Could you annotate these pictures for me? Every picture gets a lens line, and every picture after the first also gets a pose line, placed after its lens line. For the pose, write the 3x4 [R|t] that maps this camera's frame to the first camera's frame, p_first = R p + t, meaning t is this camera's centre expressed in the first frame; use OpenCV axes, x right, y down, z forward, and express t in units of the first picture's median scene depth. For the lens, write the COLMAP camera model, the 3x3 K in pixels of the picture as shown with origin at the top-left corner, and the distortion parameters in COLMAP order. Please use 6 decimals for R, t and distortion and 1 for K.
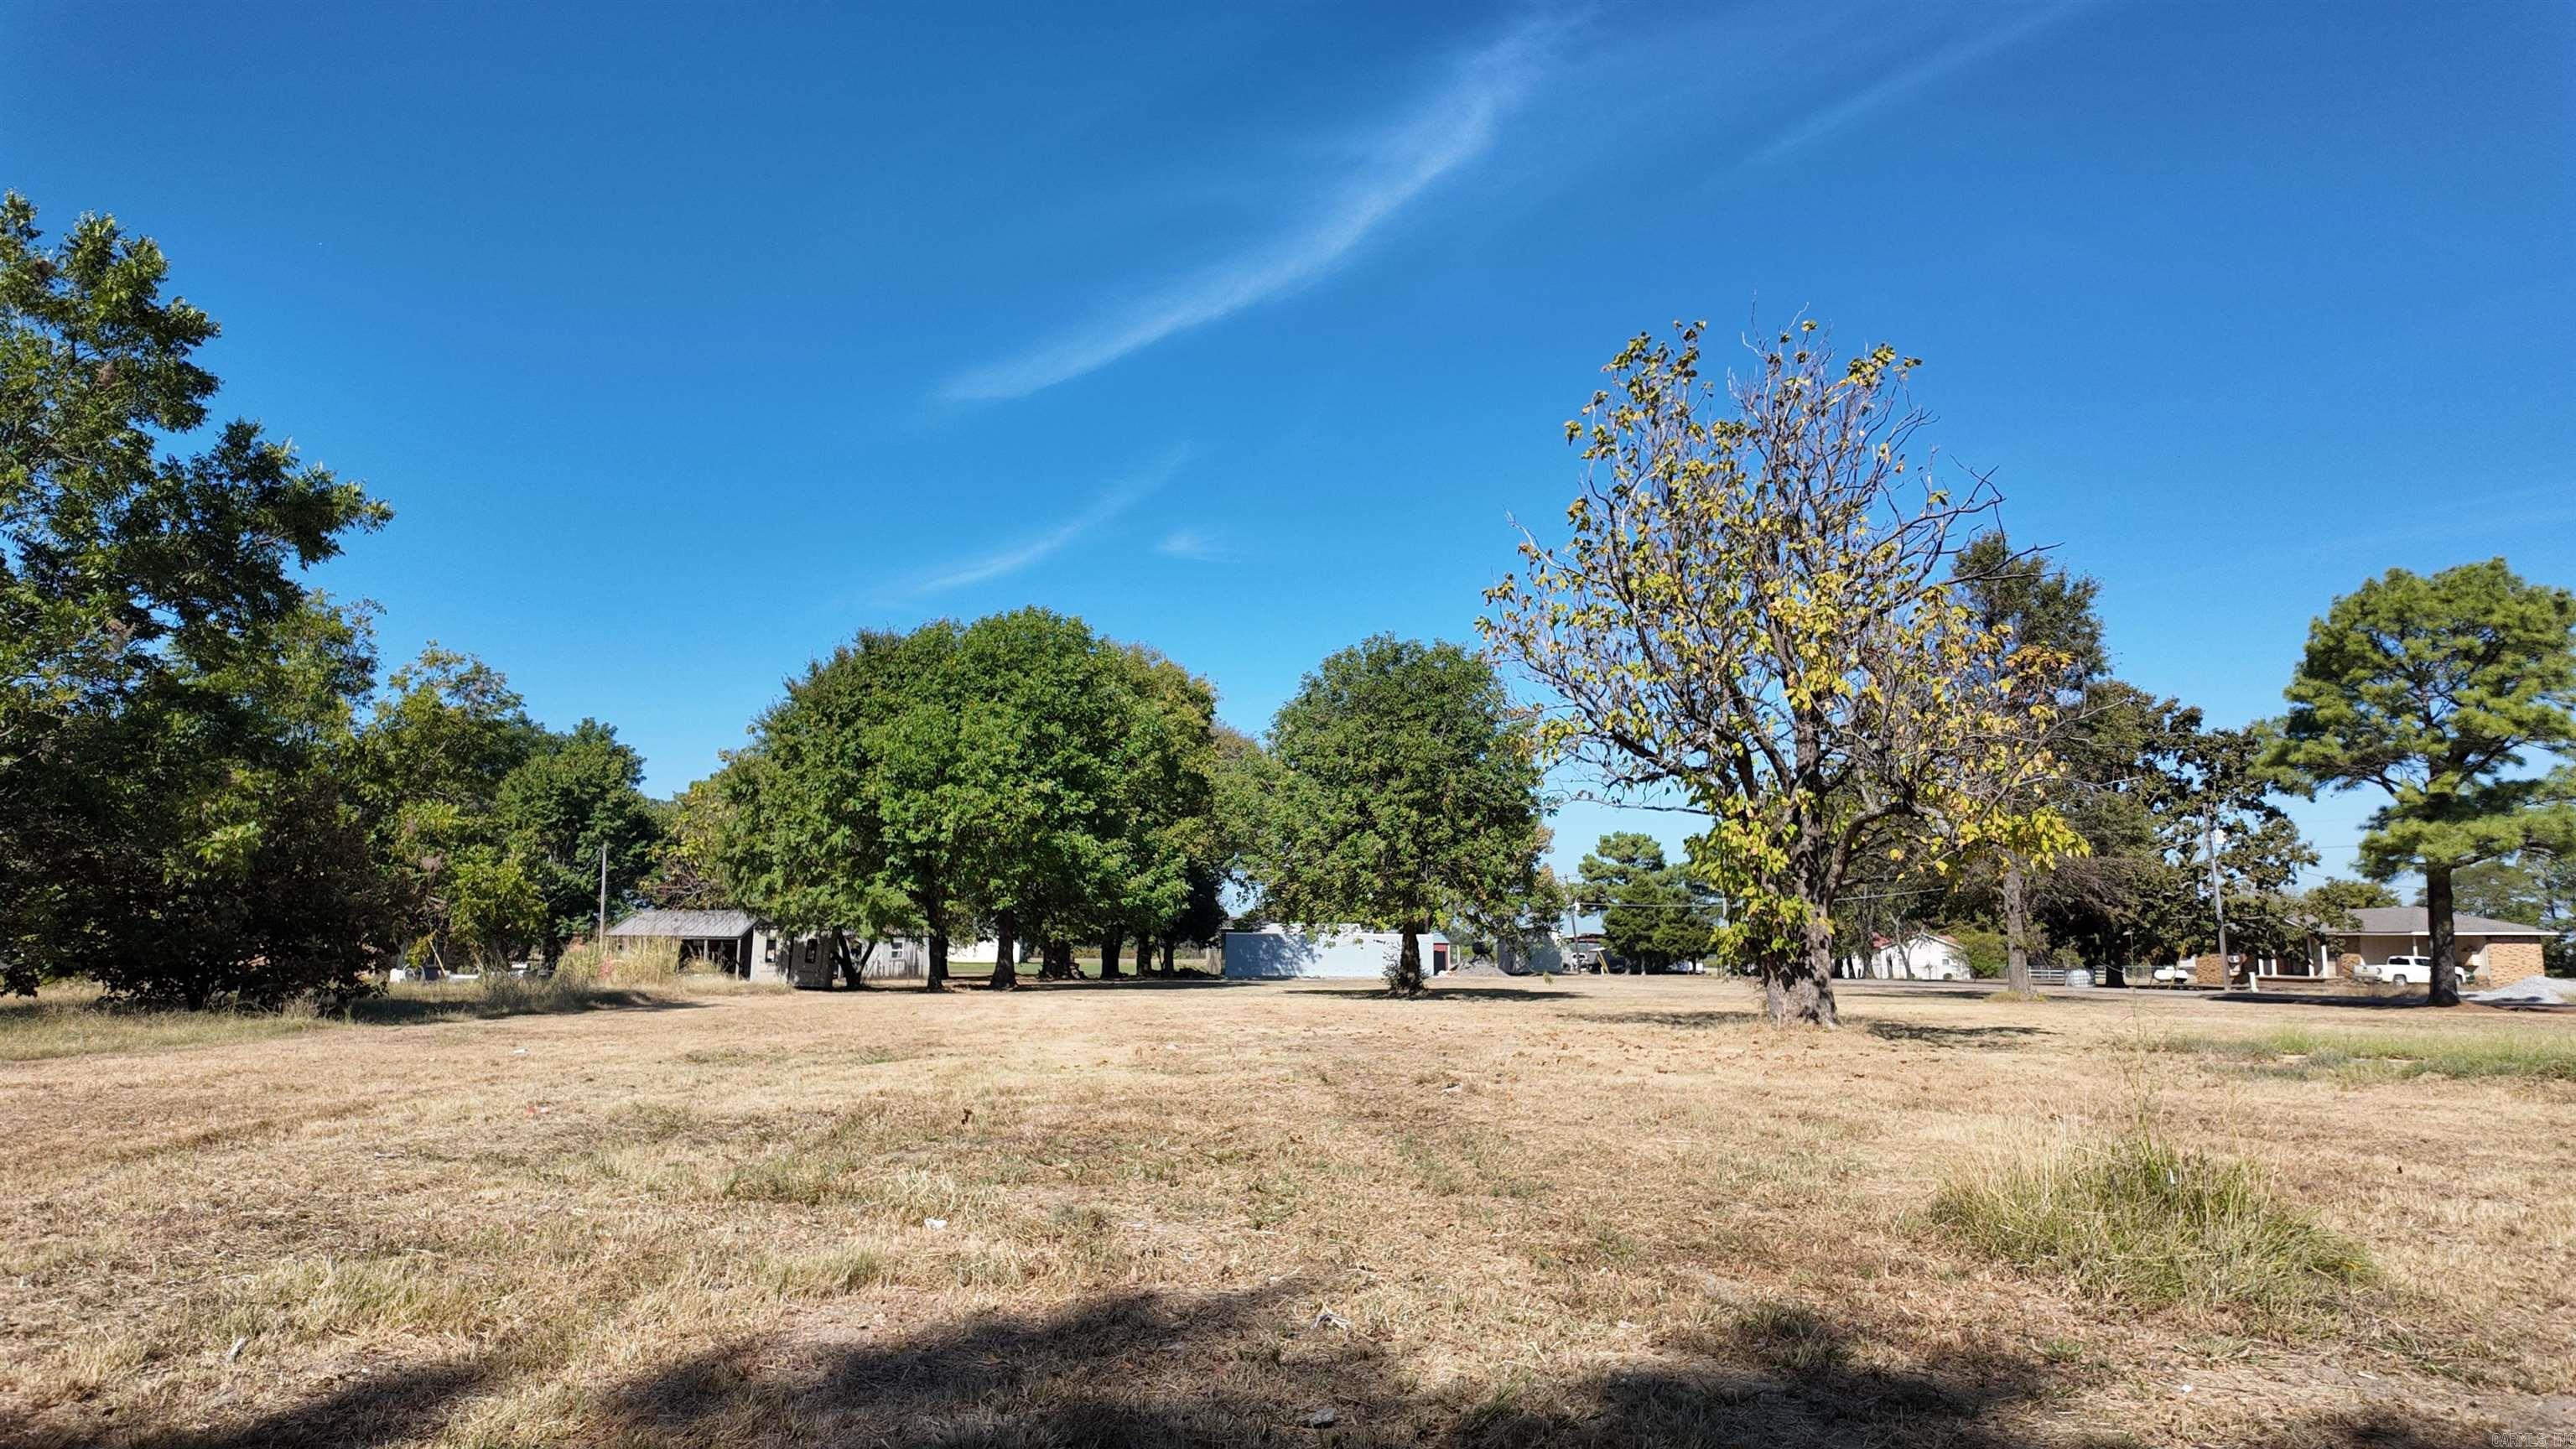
lens RADIAL K [[1495.9, 0, 1293.1], [0, 1495.9, 720.8], [0, 0, 1]] dist [0.077563, -0.081577]
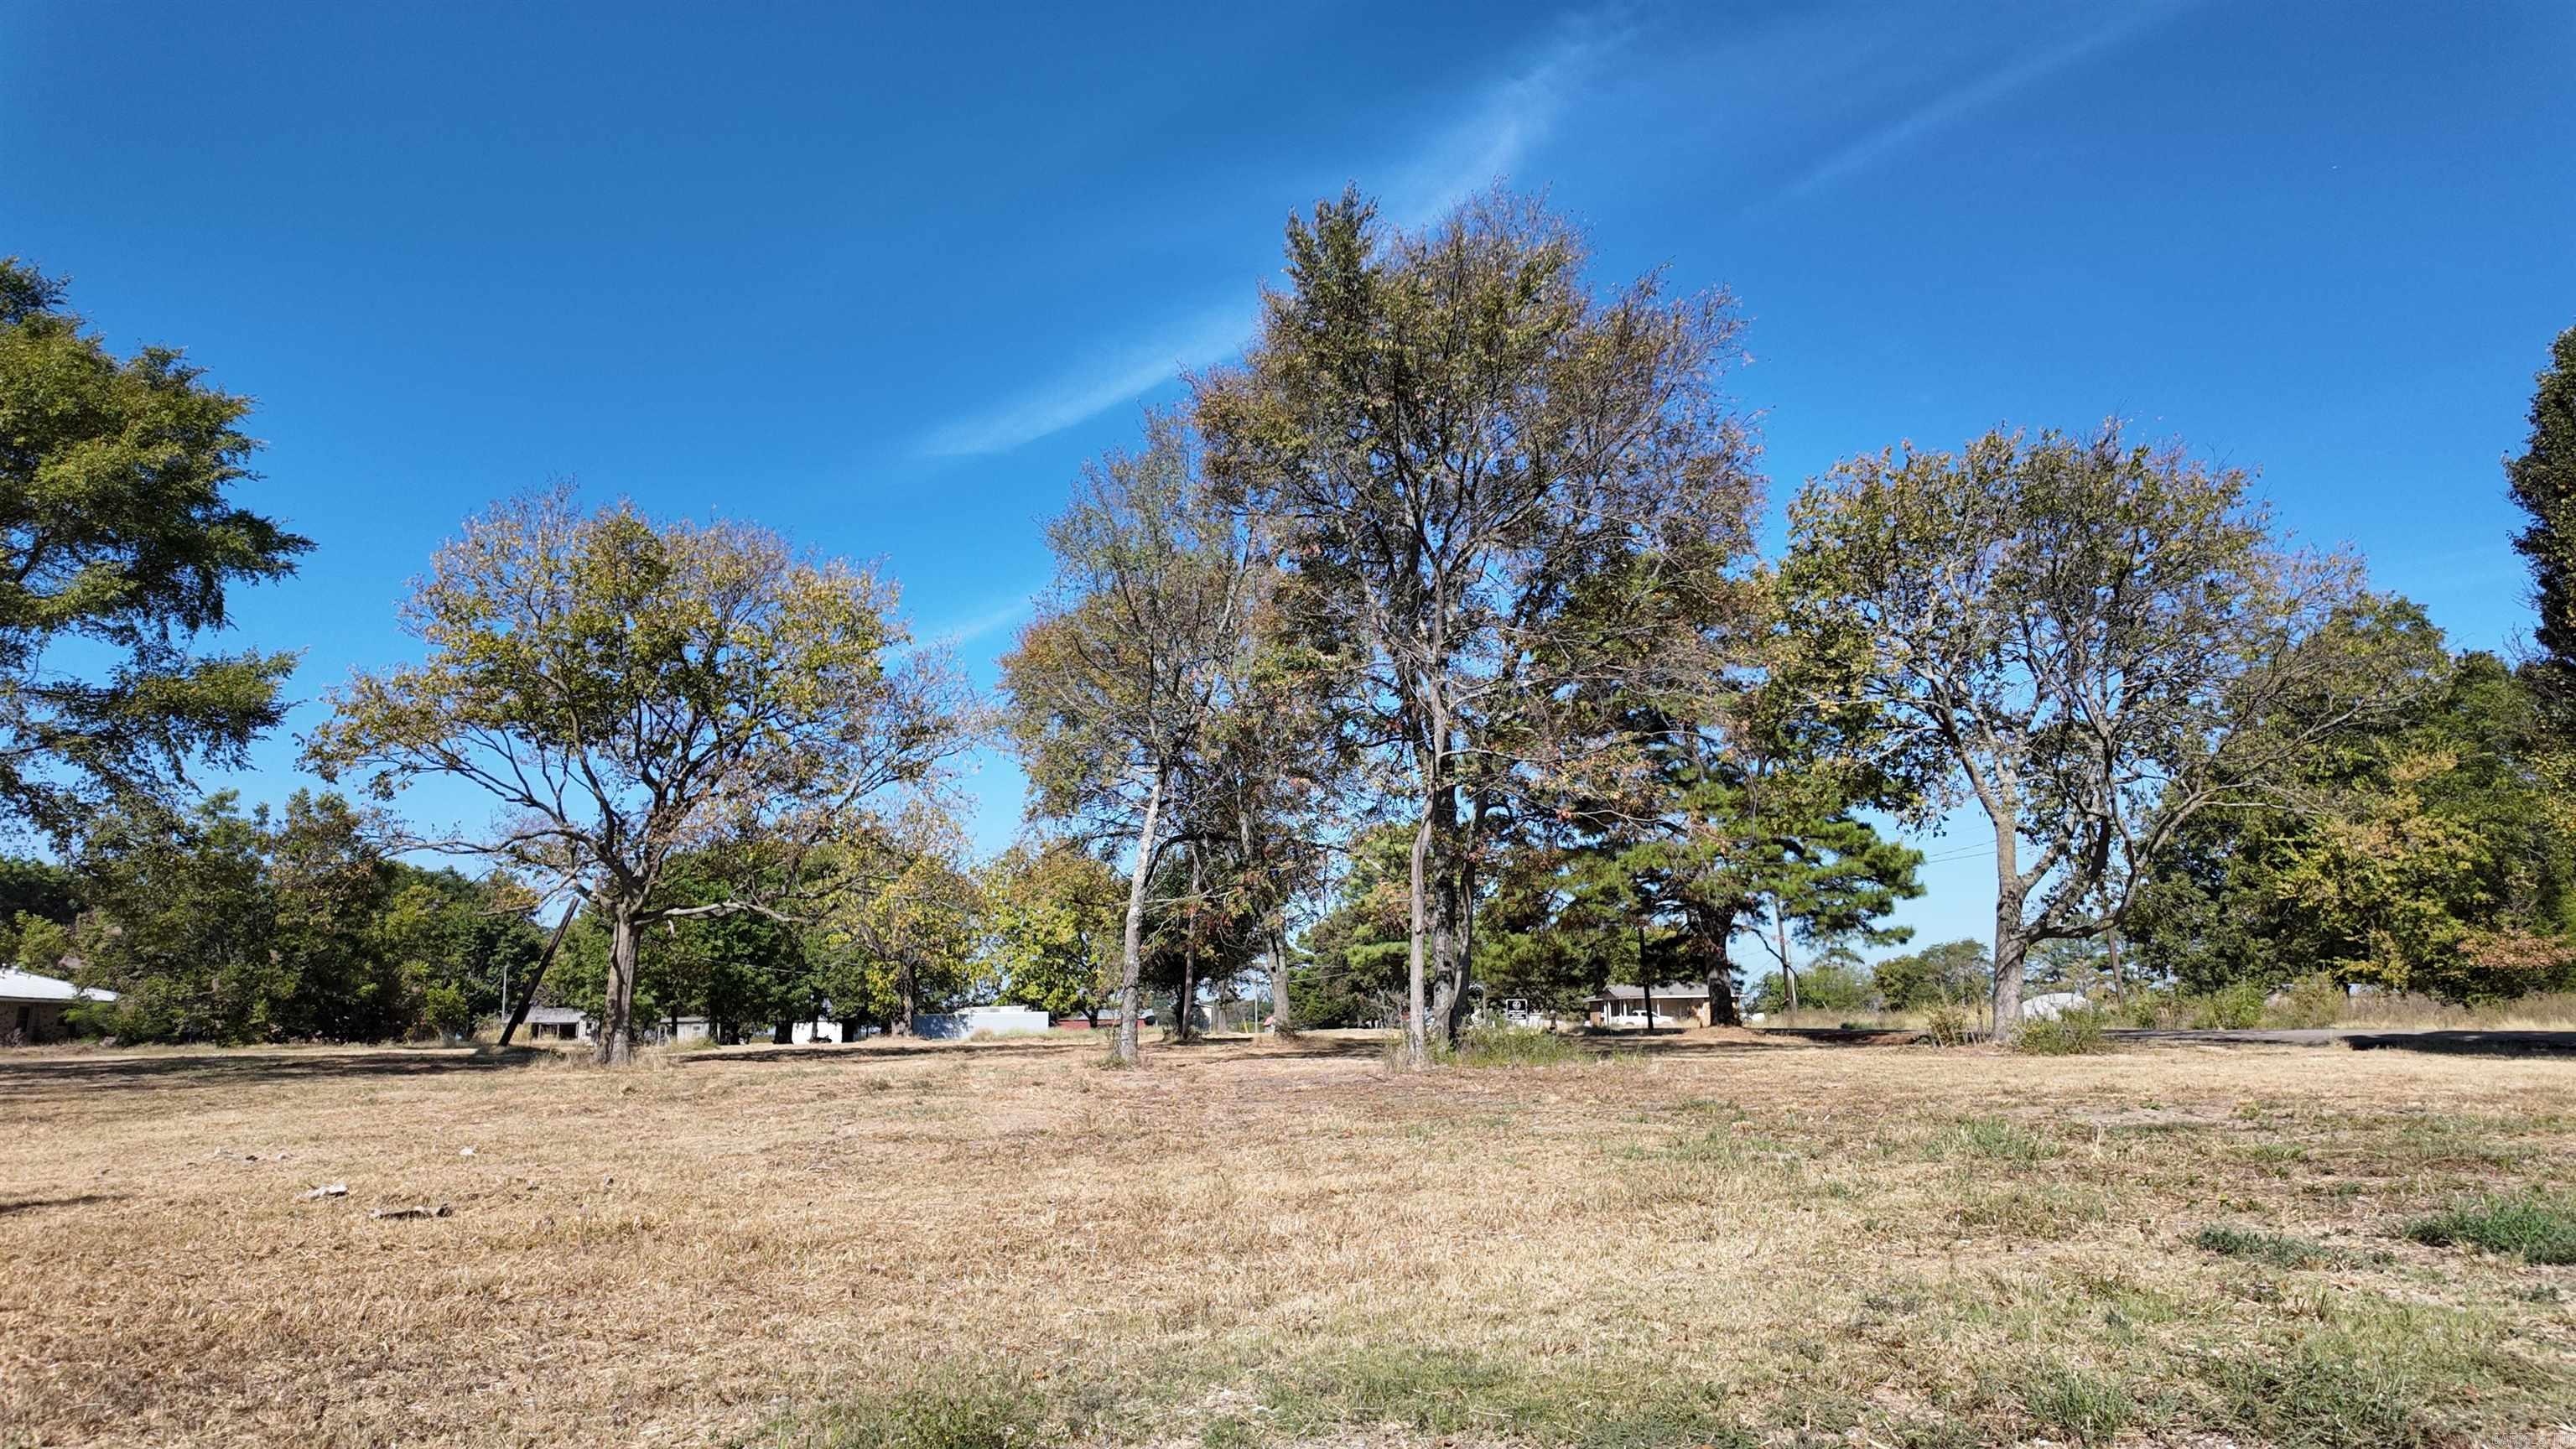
lens RADIAL K [[1495.9, 0, 1293.1], [0, 1495.9, 720.8], [0, 0, 1]] dist [0.077563, -0.081577]
pose [[0.999054, -0.013257, 0.041422, 0.576222], [0.015465, 0.998450, -0.053461, -0.146534], [-0.040649, 0.054051, 0.997710, -1.186459]]
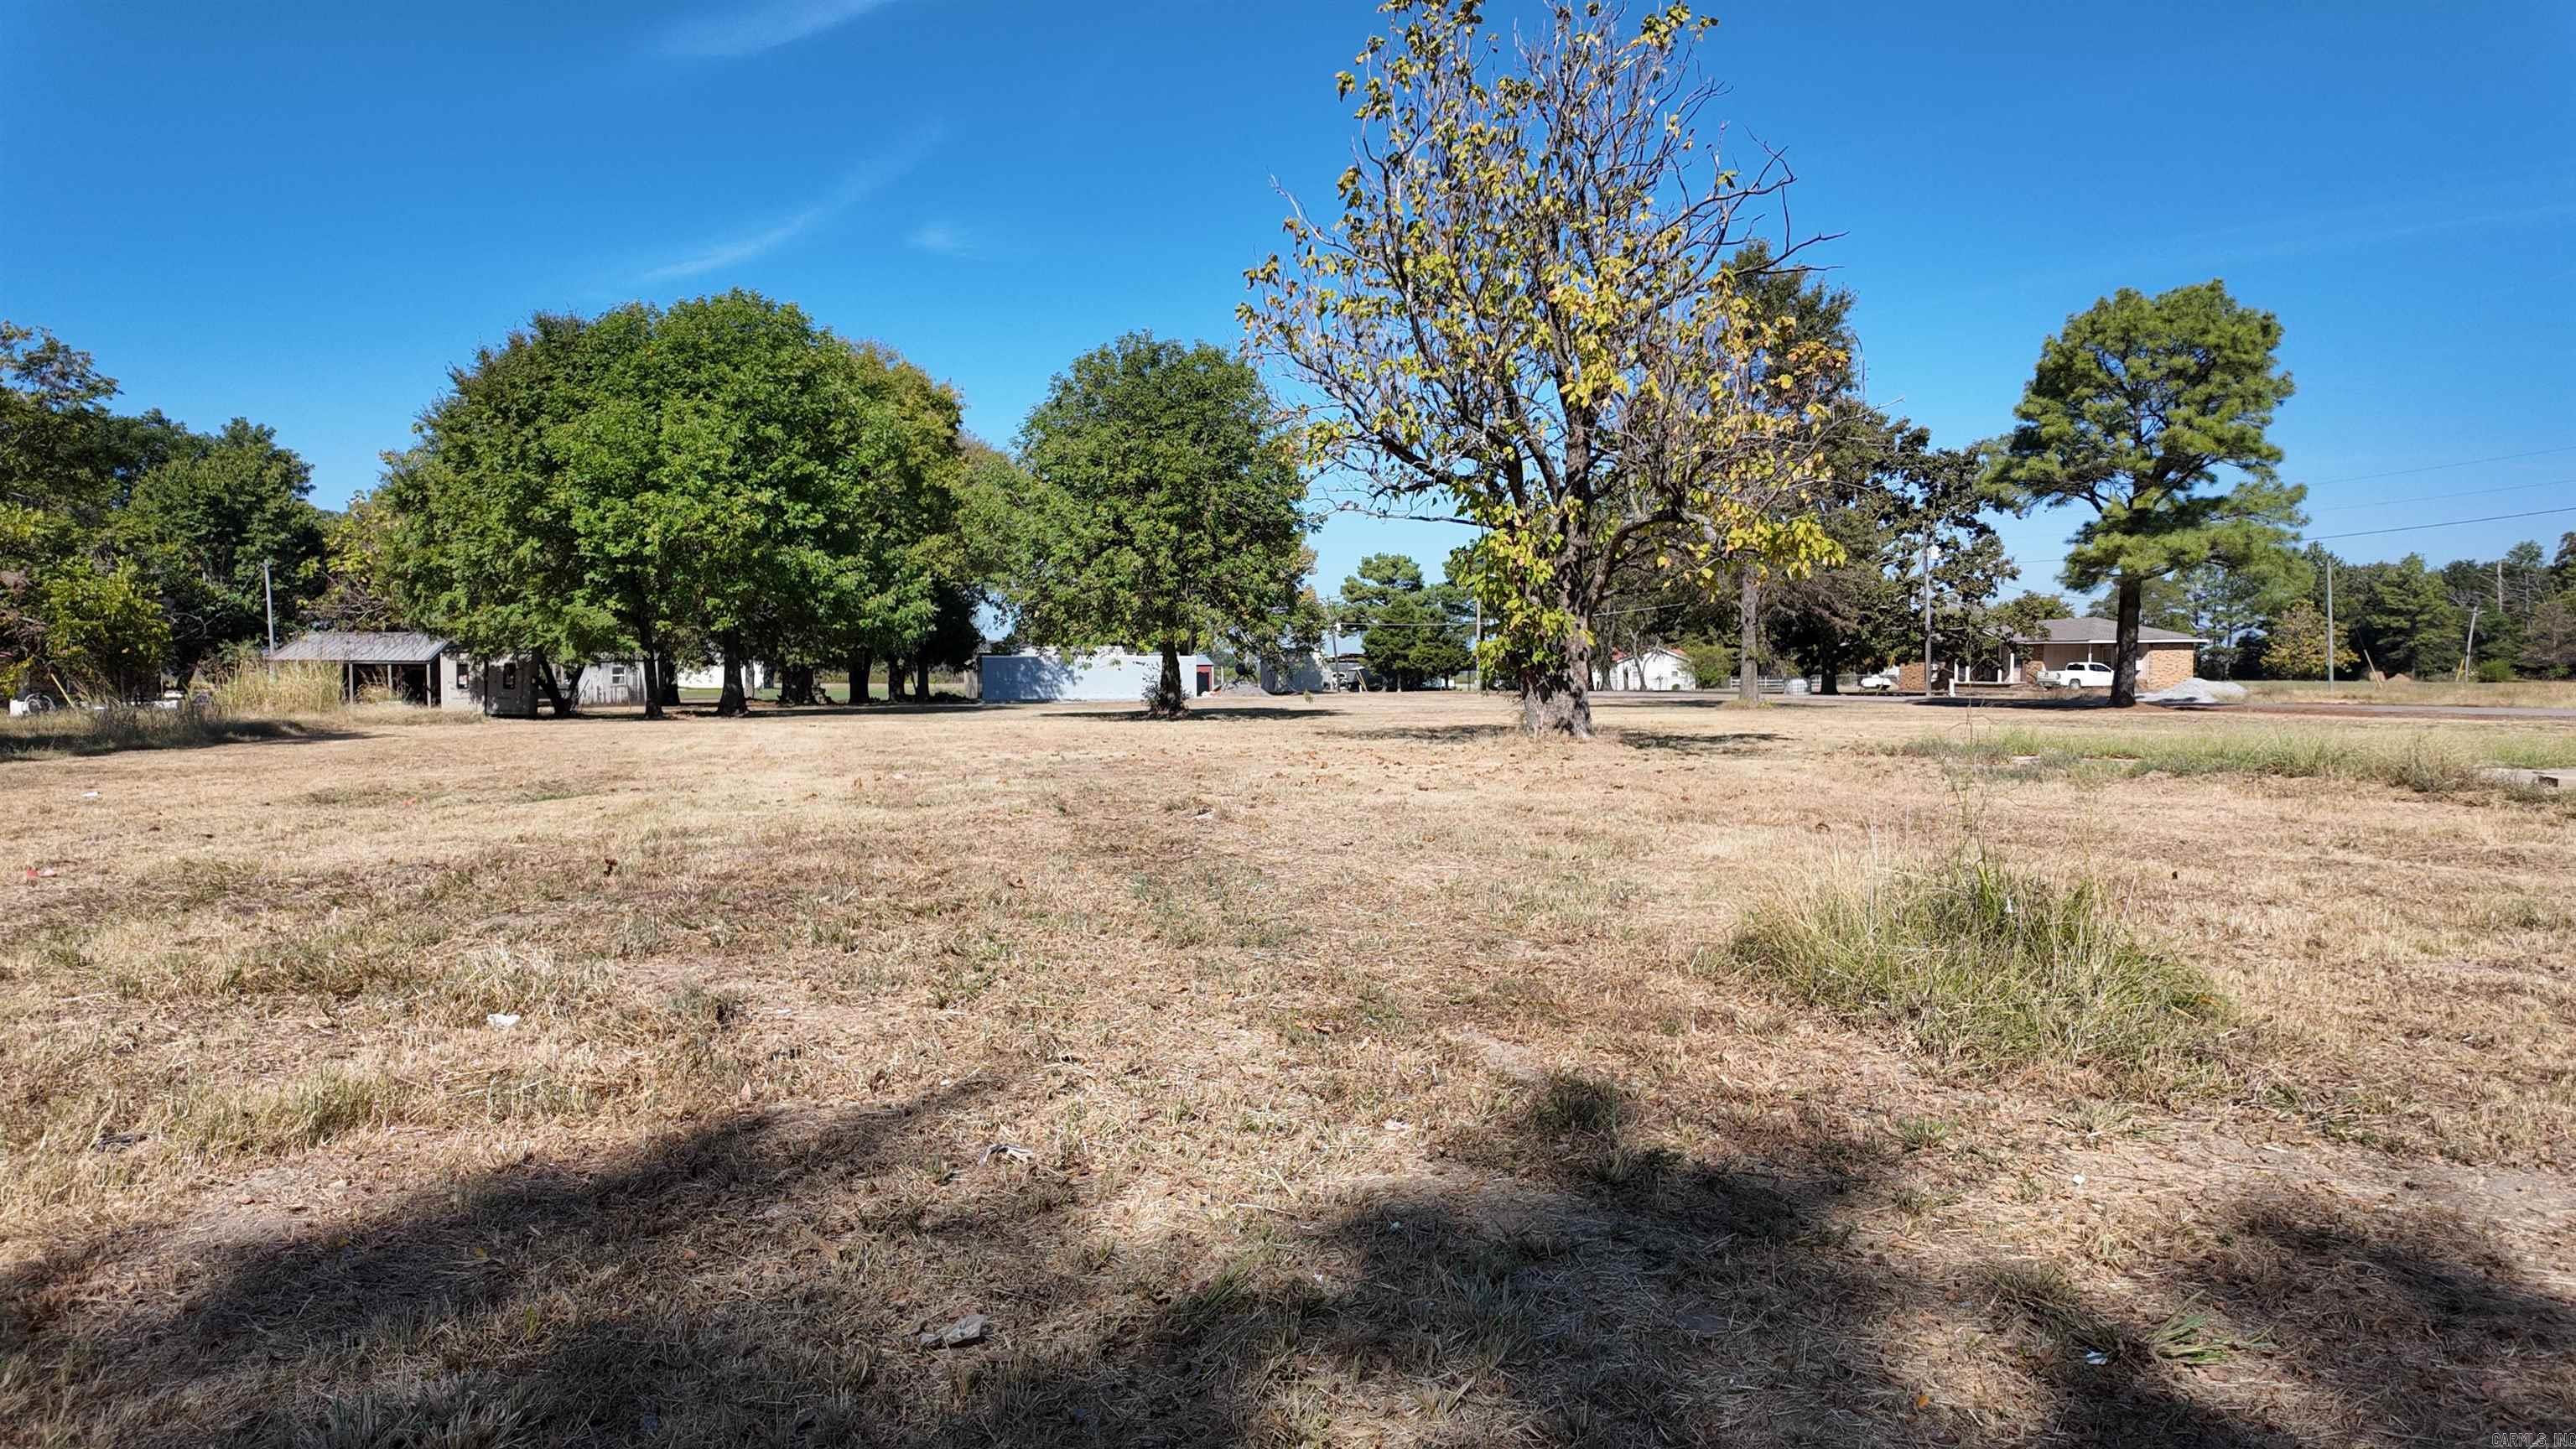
lens RADIAL K [[1495.9, 0, 1293.1], [0, 1495.9, 720.8], [0, 0, 1]] dist [0.077563, -0.081577]
pose [[0.987887, -0.016379, 0.154307, 0.006860], [-0.012190, 0.983150, 0.182396, 0.007087], [-0.154695, -0.182068, 0.971041, 0.039162]]
